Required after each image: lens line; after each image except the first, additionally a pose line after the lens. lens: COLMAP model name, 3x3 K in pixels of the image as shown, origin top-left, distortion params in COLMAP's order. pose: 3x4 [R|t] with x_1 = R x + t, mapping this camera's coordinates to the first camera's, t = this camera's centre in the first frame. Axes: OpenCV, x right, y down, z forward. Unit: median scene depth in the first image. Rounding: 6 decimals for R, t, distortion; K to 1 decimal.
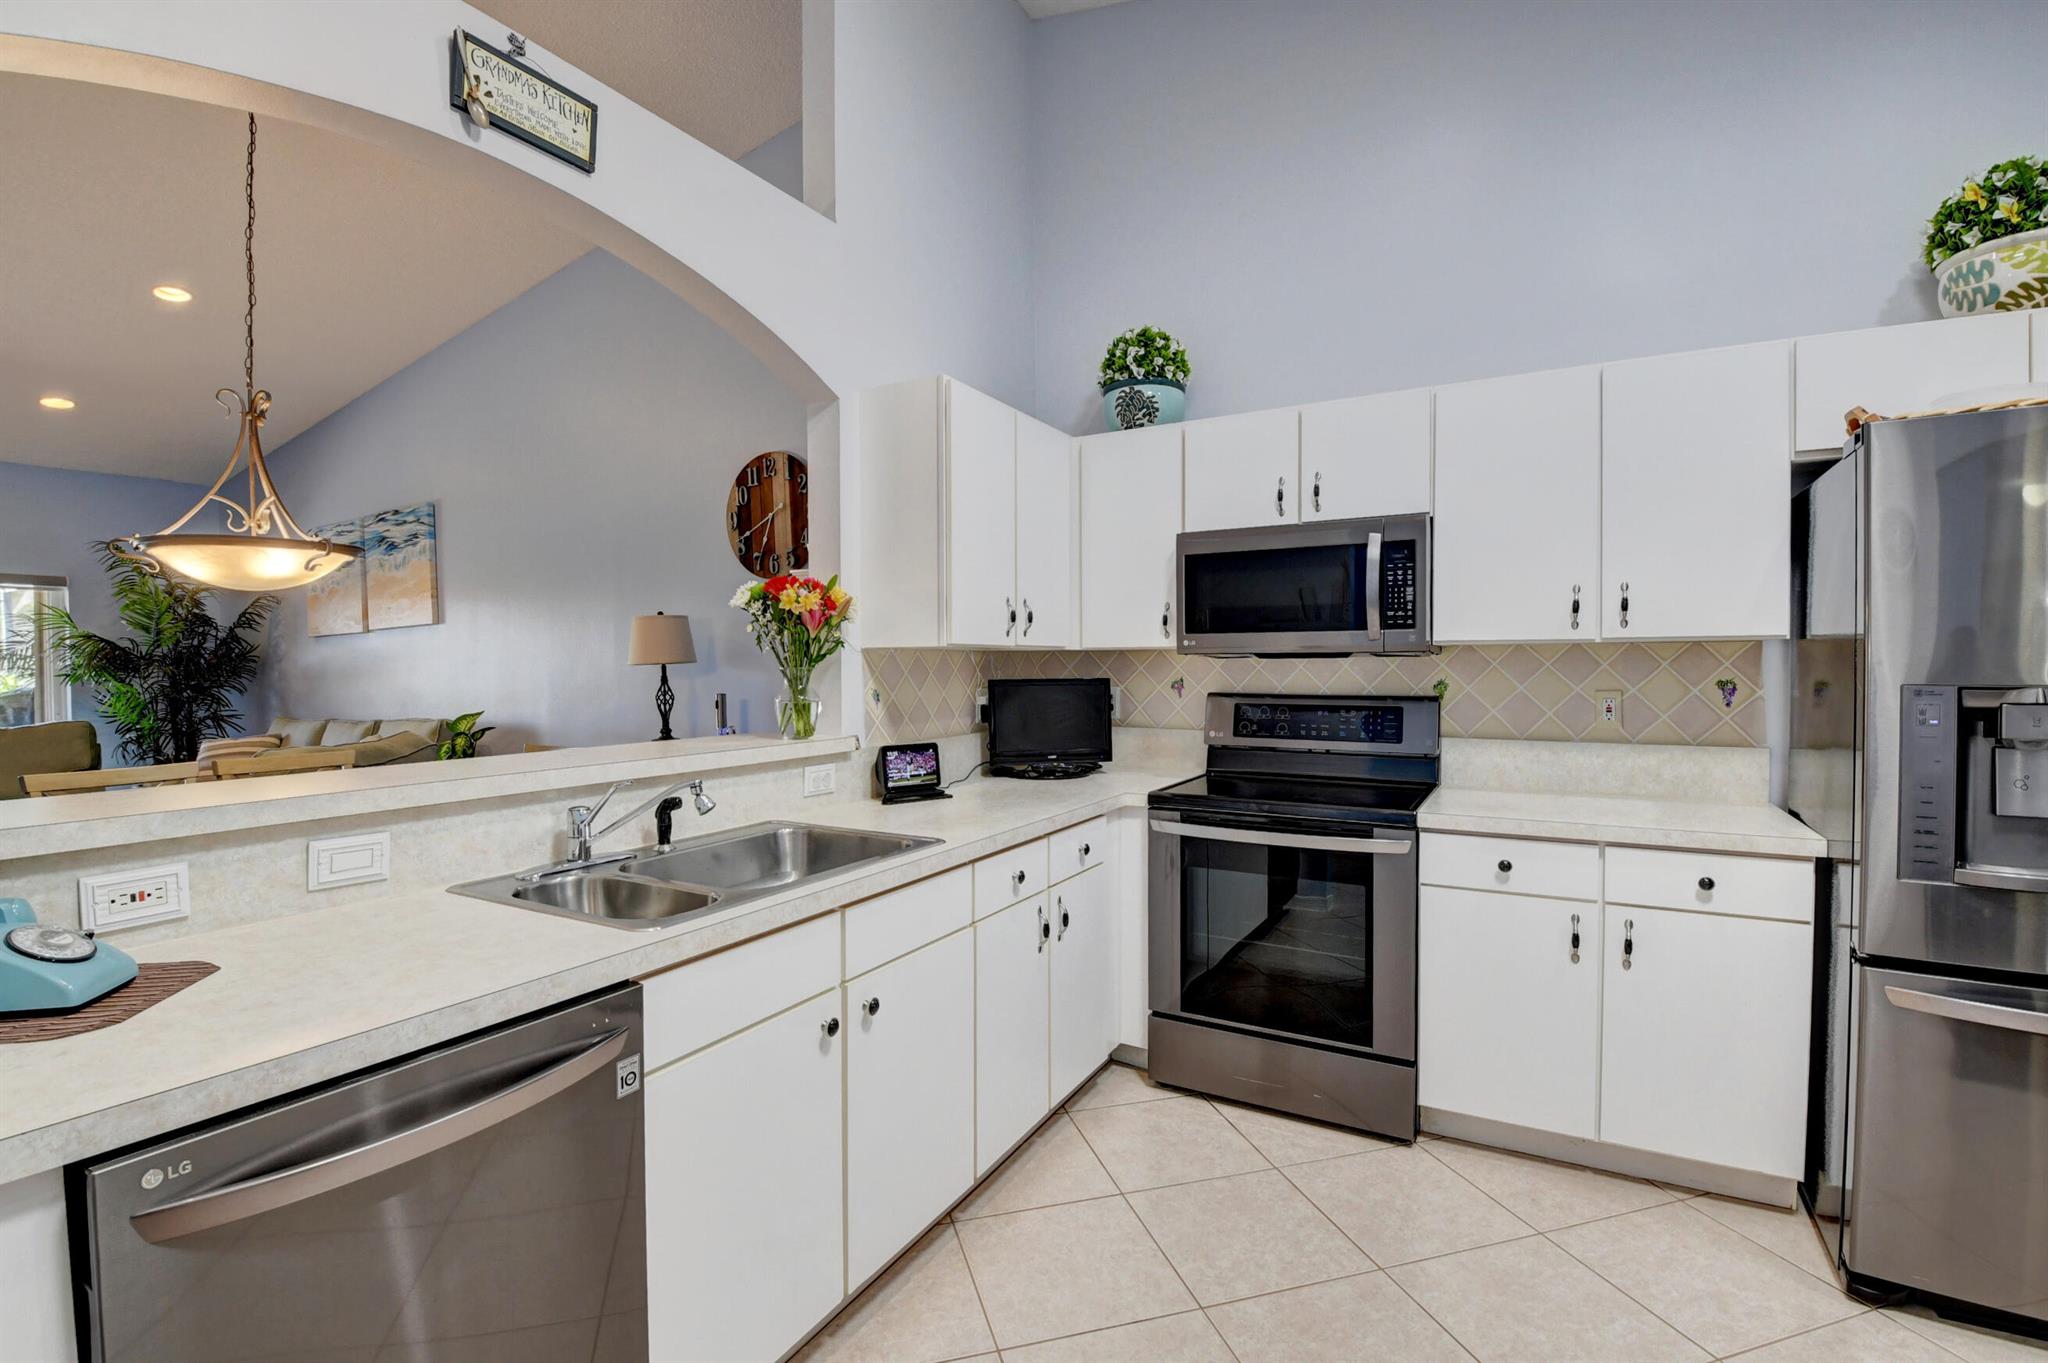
lens RADIAL K [[933.6, 0, 1021.2], [0, 933.6, 682.9], [0, 0, 1]] dist [0.008632, -0.023477]
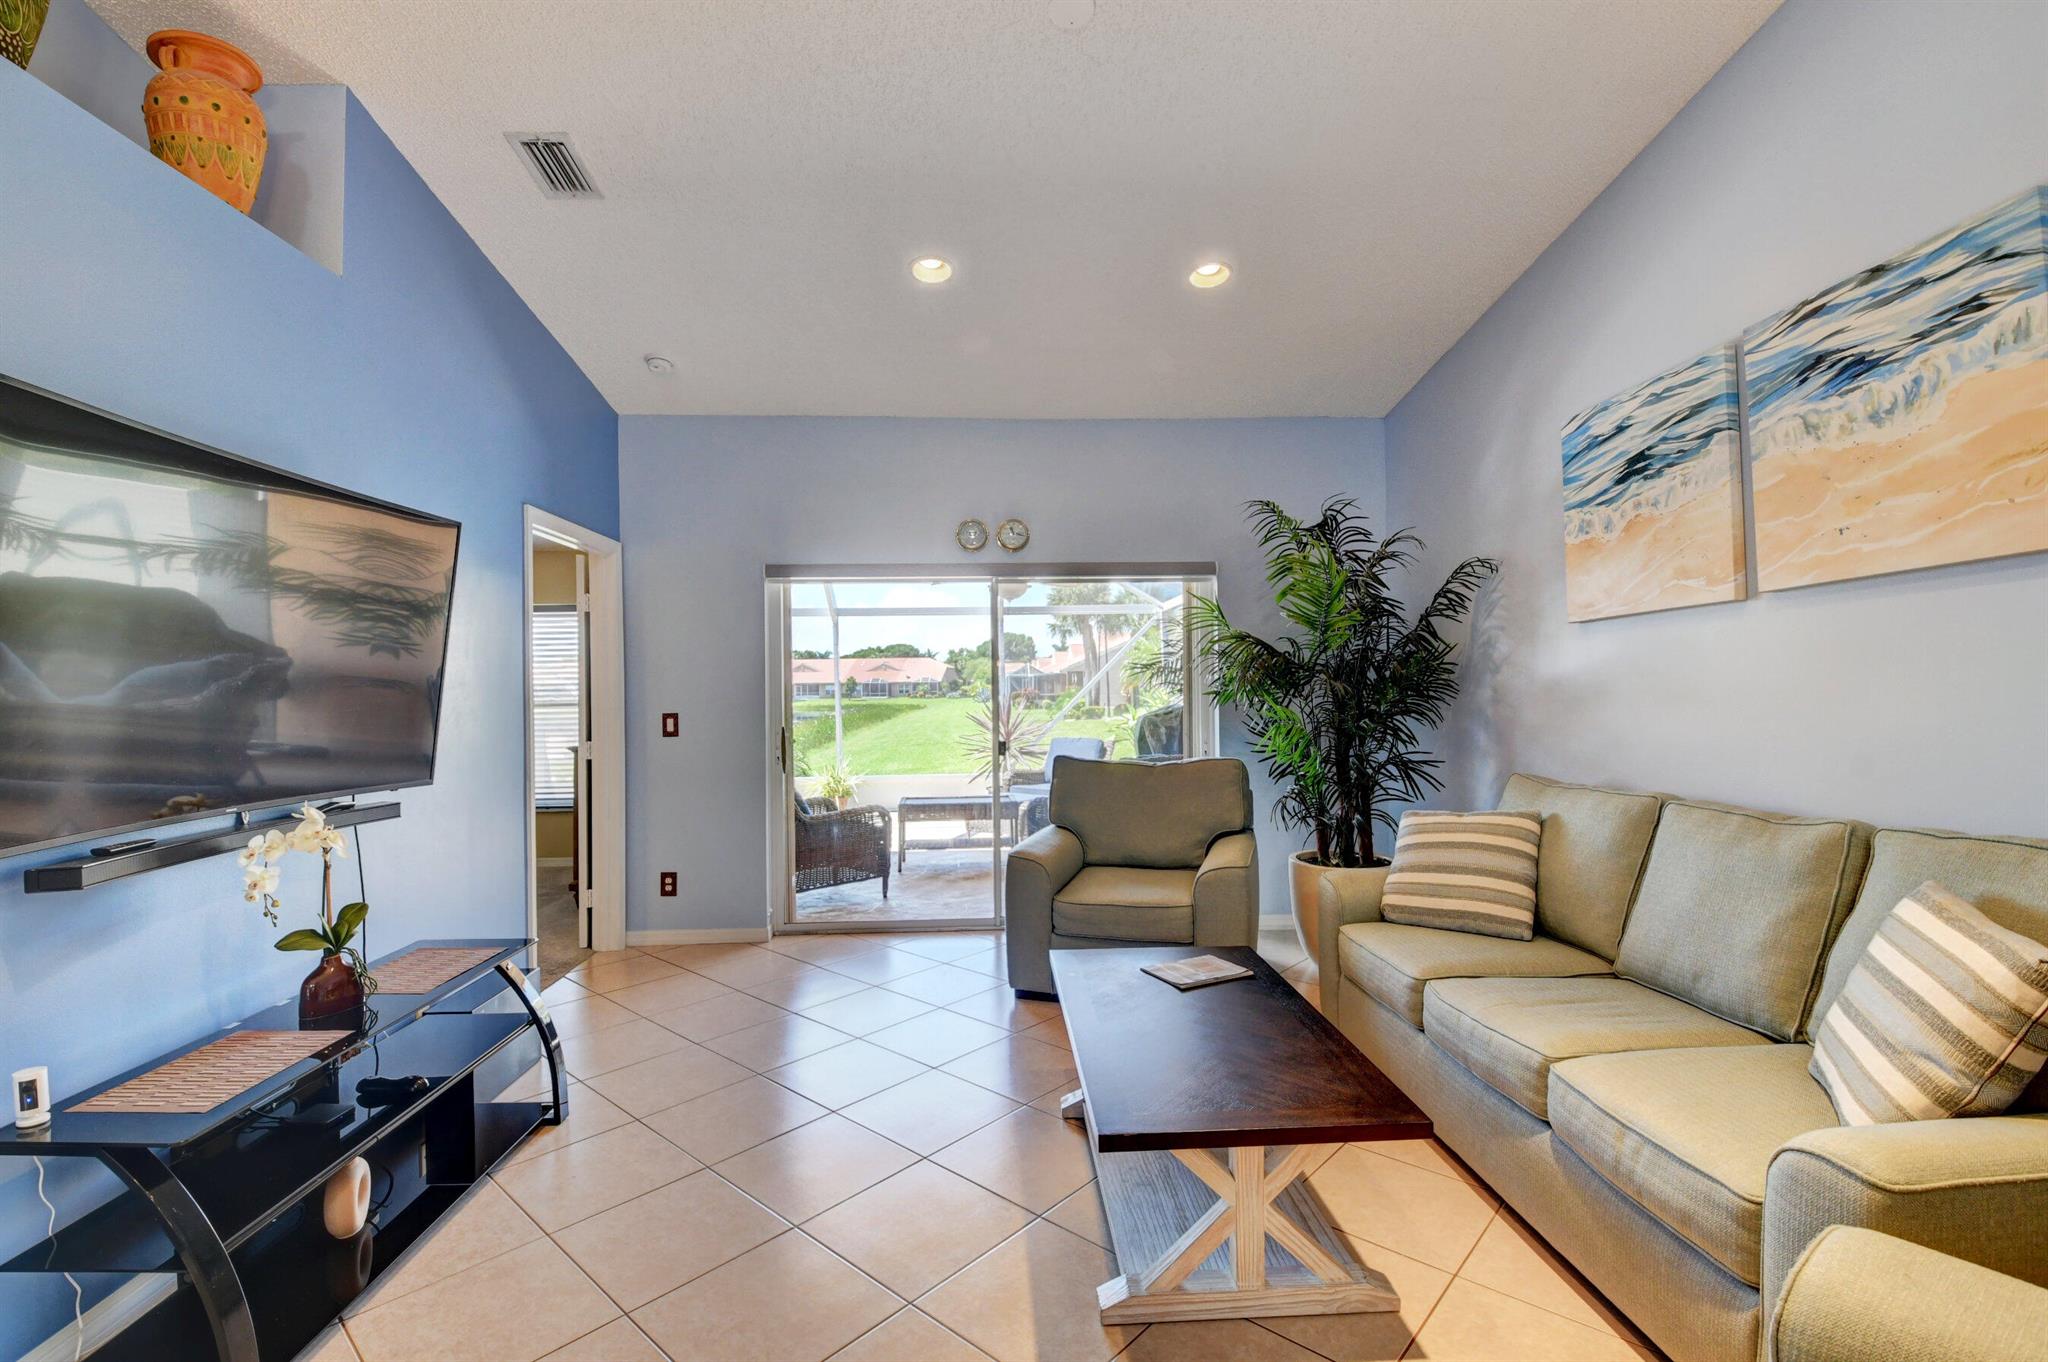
lens RADIAL K [[903.3, 0, 1016.1], [0, 903.3, 679.1], [0, 0, 1]] dist [0.007488, -0.021616]
pose [[0.532988, -0.005657, -0.846104, -0.746458], [-0.010679, 0.999853, -0.013413, -0.011668], [0.846055, 0.016185, 0.532849, 0.695221]]
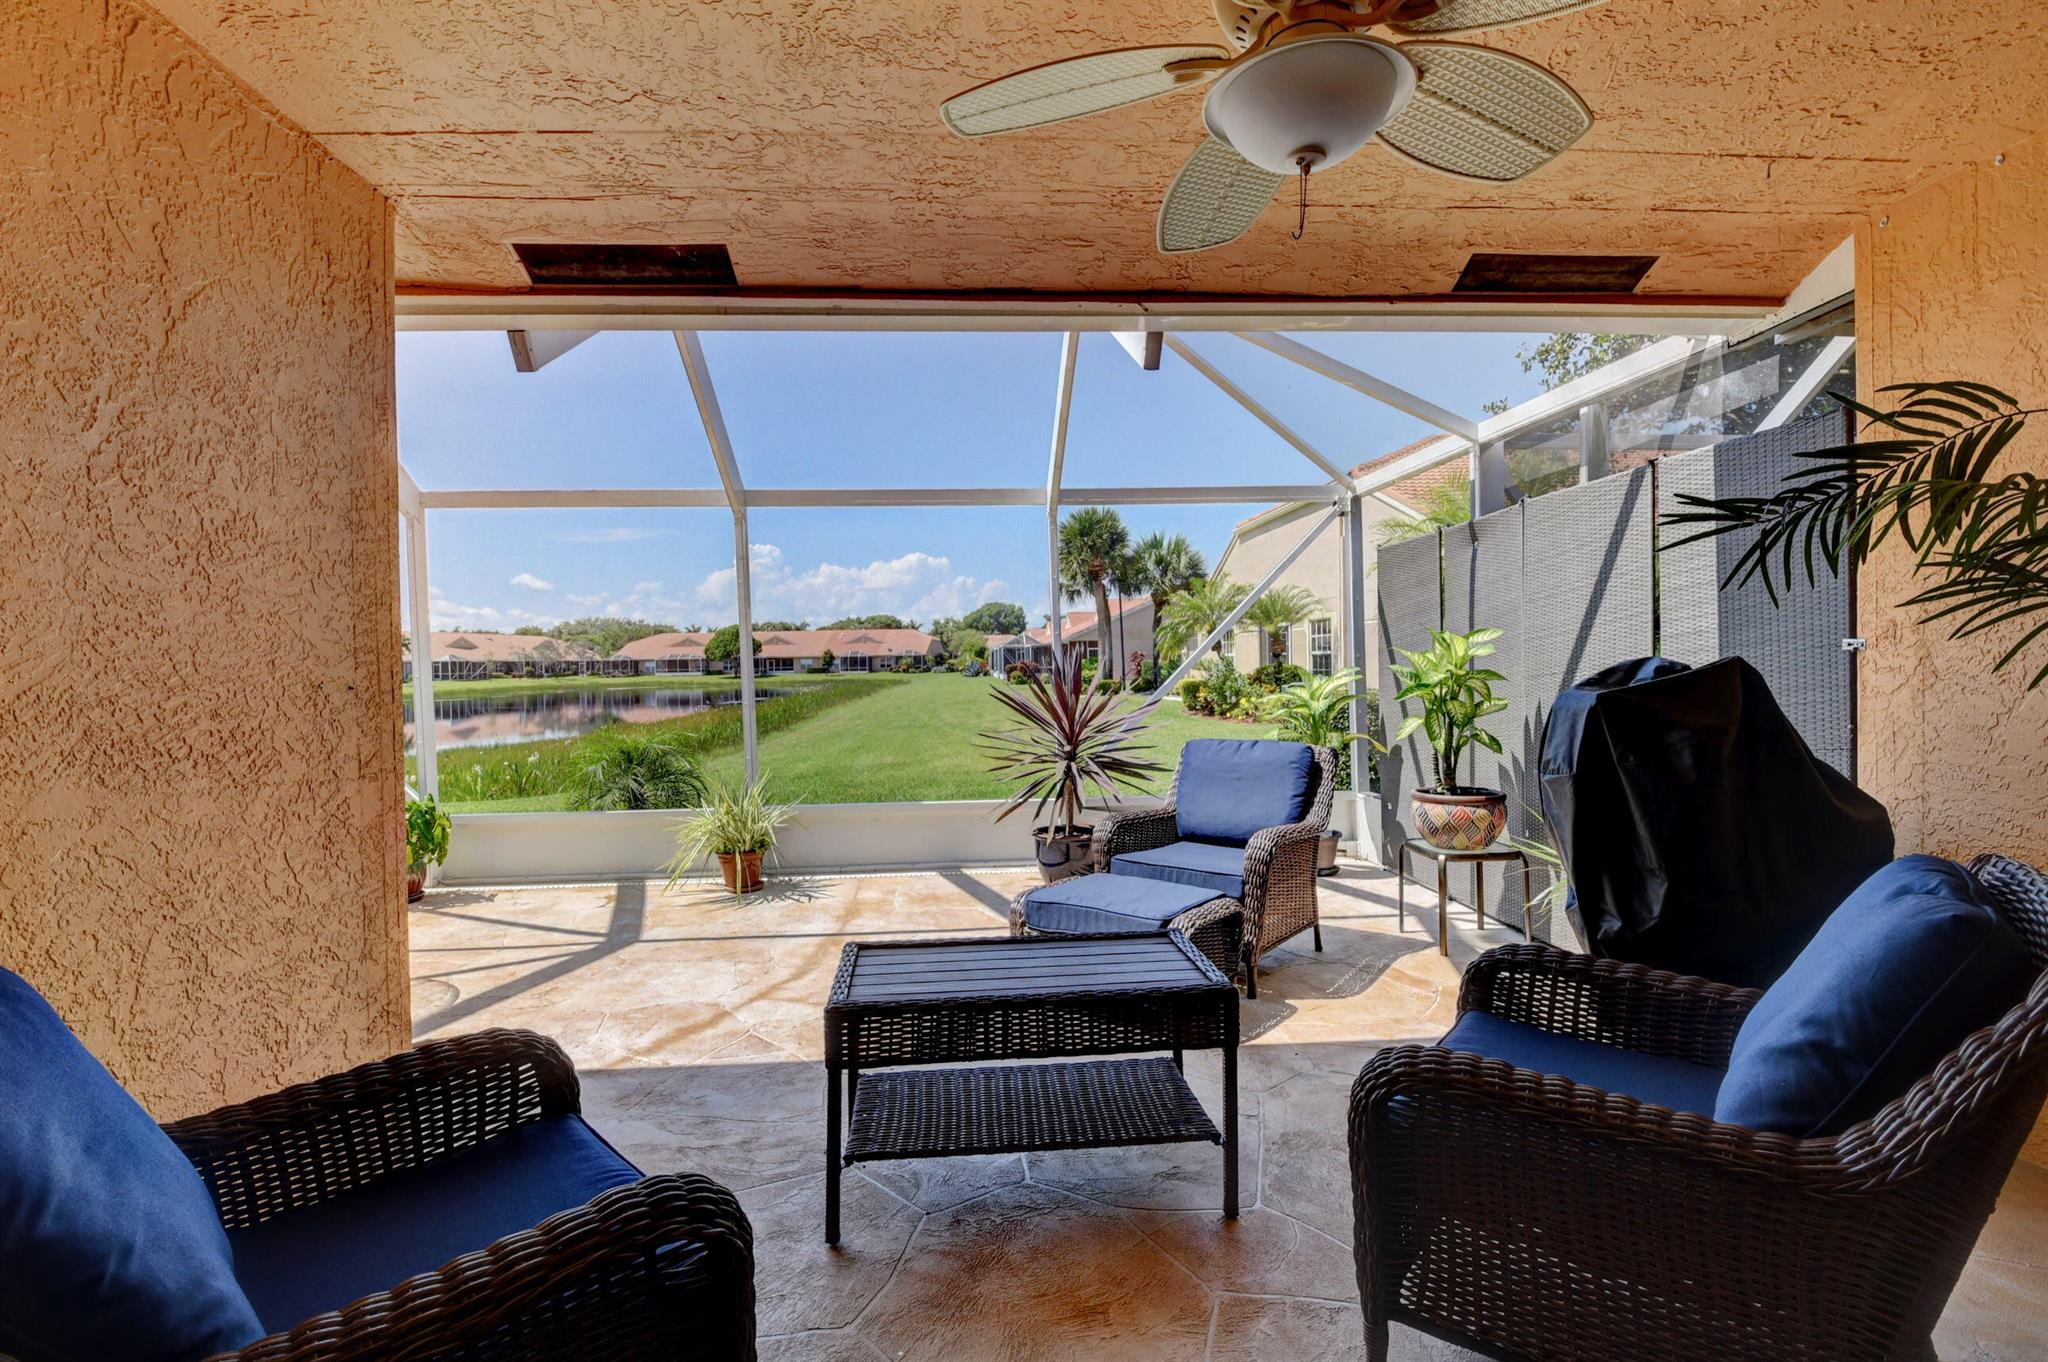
lens RADIAL K [[933.6, 0, 1021.2], [0, 933.6, 682.4], [0, 0, 1]] dist [0.008632, -0.023477]
pose [[0.549827, 0.018717, -0.835069, -1.719192], [-0.007448, 0.999819, 0.017506, 0.018725], [0.835246, -0.003405, 0.549867, 1.173283]]
